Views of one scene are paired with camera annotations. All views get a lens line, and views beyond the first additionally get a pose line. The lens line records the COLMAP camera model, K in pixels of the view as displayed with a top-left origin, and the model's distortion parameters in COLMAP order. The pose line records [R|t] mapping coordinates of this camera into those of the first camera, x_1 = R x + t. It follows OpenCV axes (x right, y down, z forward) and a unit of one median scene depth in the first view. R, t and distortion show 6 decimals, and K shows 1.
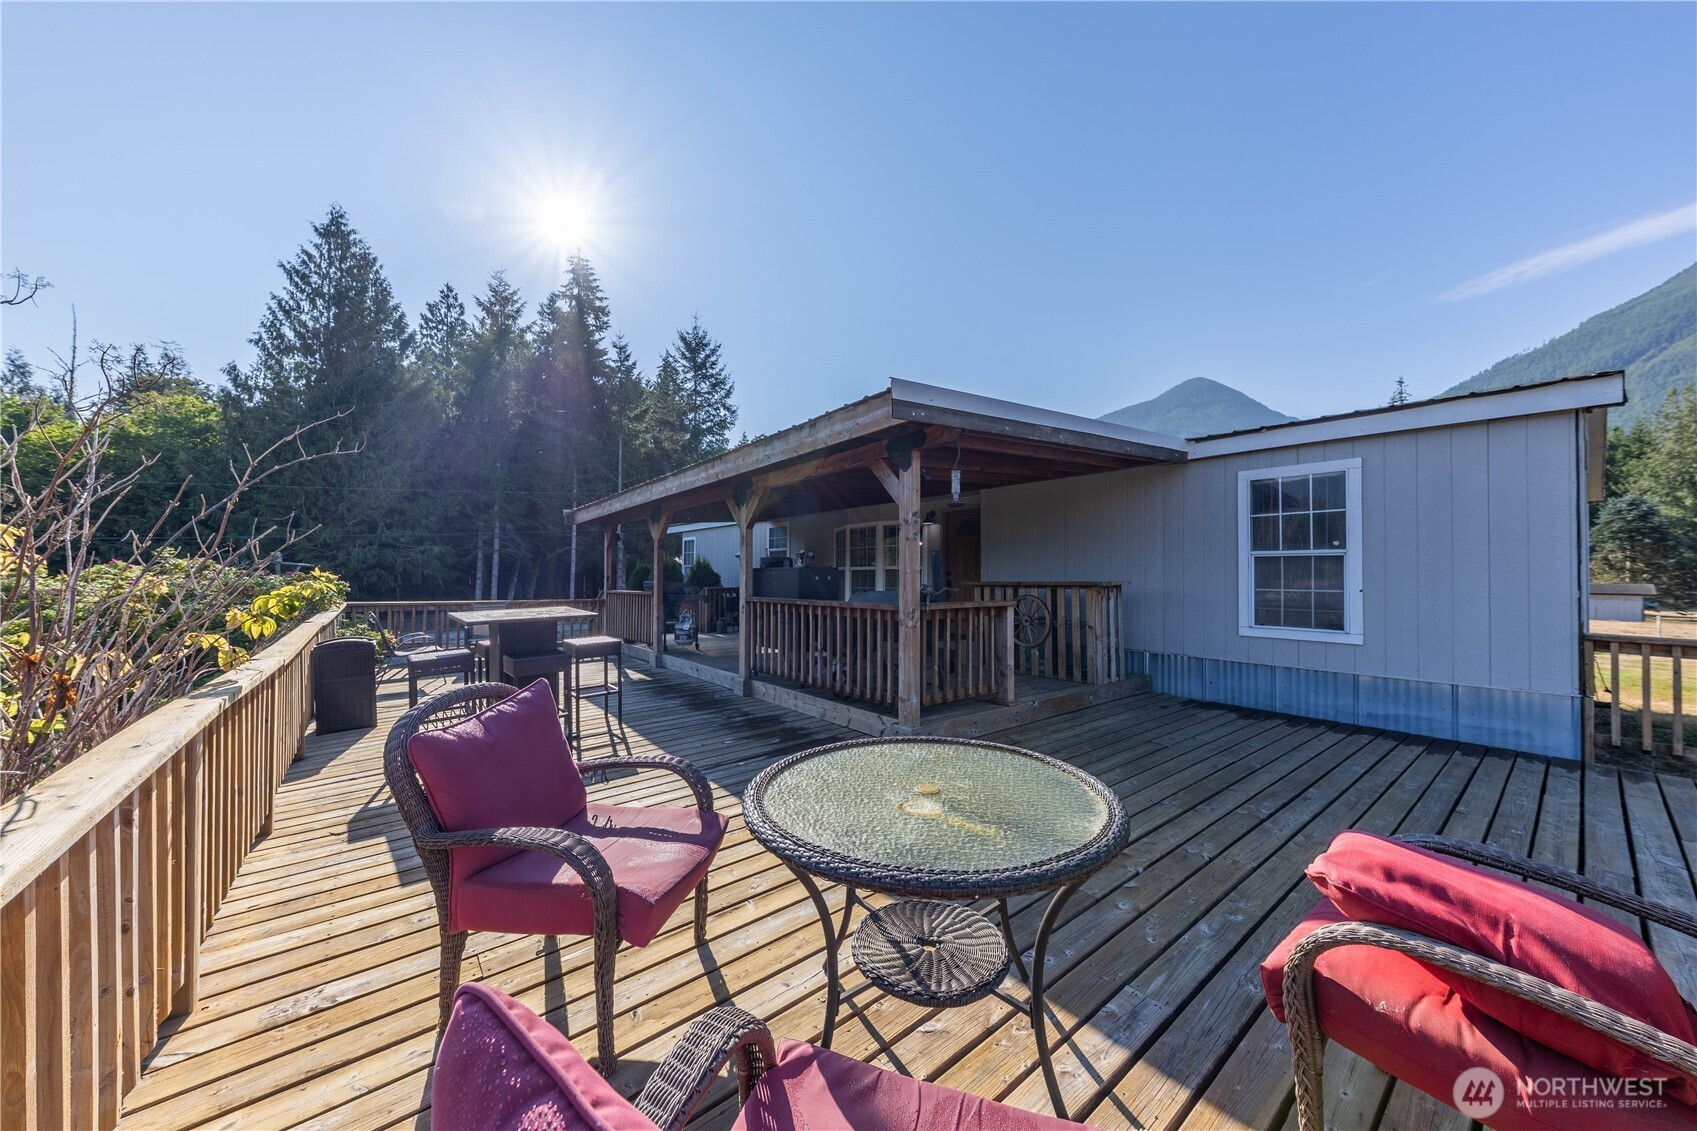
lens RADIAL K [[580.4, 0, 842.1], [0, 580.4, 569.2], [0, 0, 1]] dist [0.008732, -0.001794]
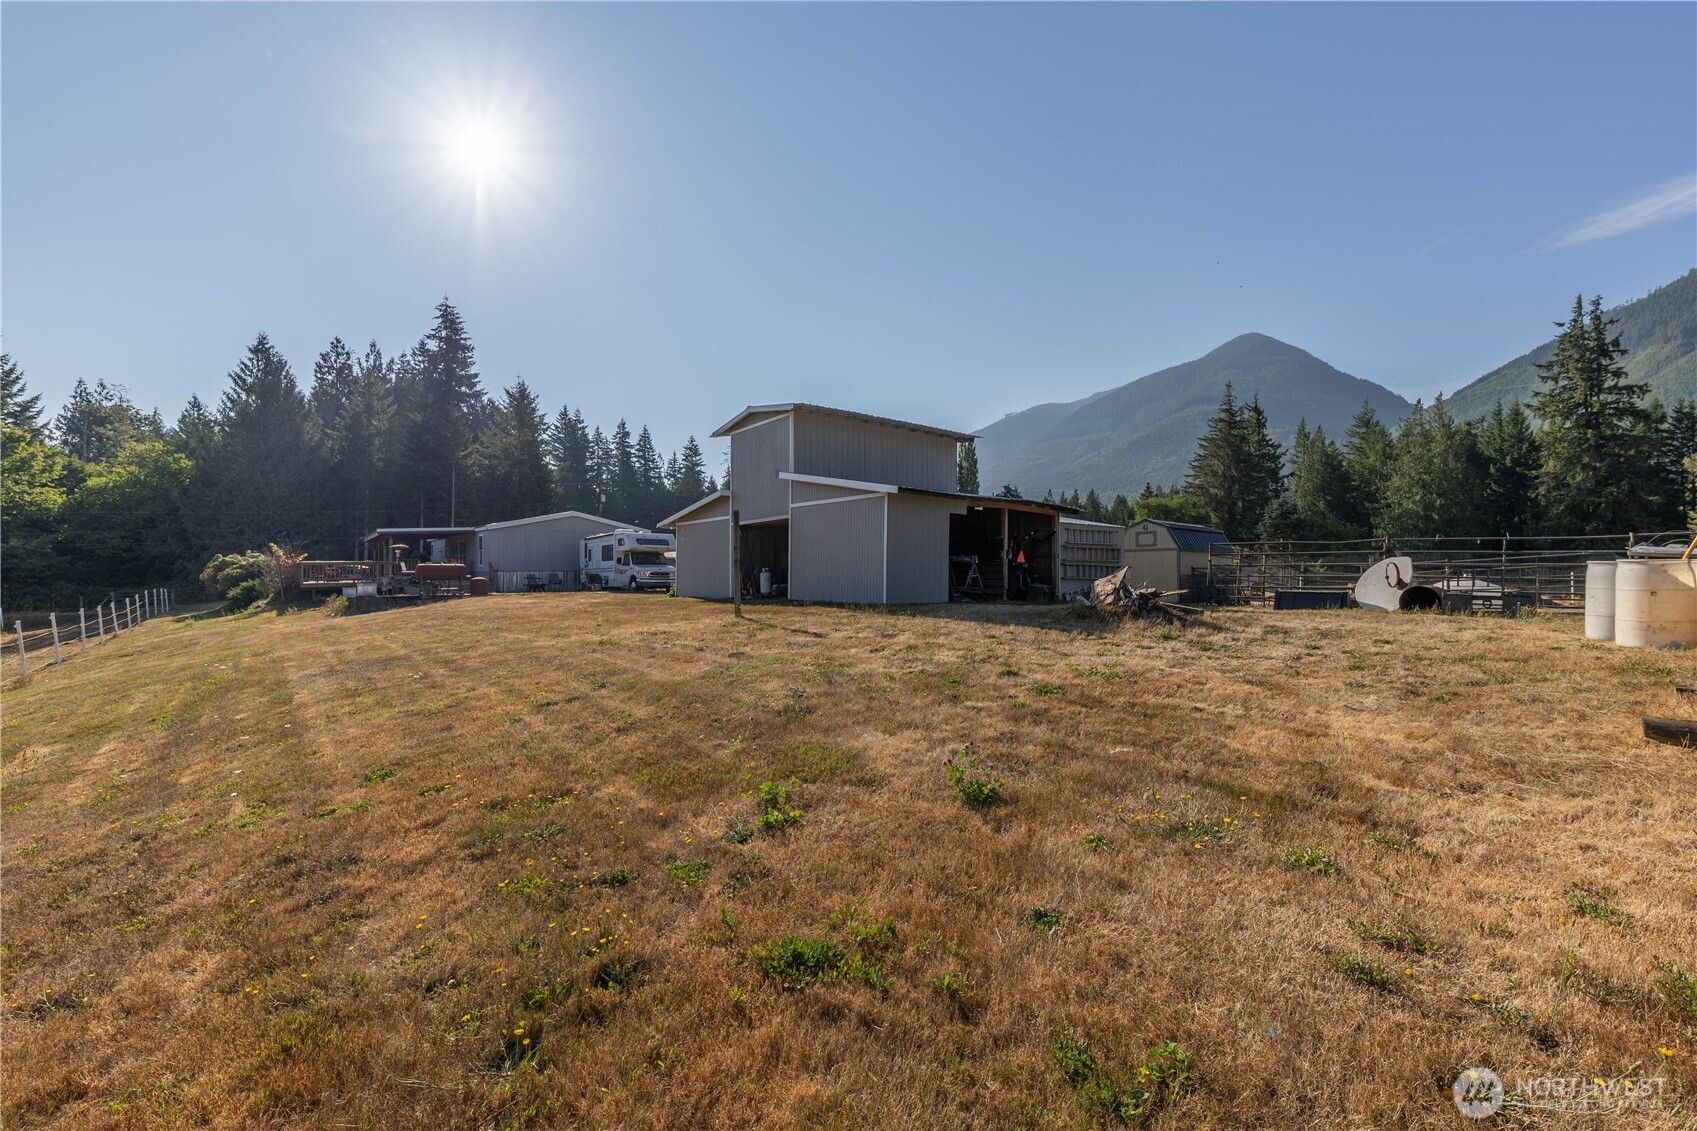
lens RADIAL K [[722.2, 0, 850.8], [0, 722.2, 570.1], [0, 0, 1]] dist [0.004739, 0.000124]
pose [[0.999956, -0.004869, 0.007995, 0.662943], [0.004804, 0.999956, 0.008049, 0.015752], [-0.008034, -0.008010, 0.999936, -0.913190]]
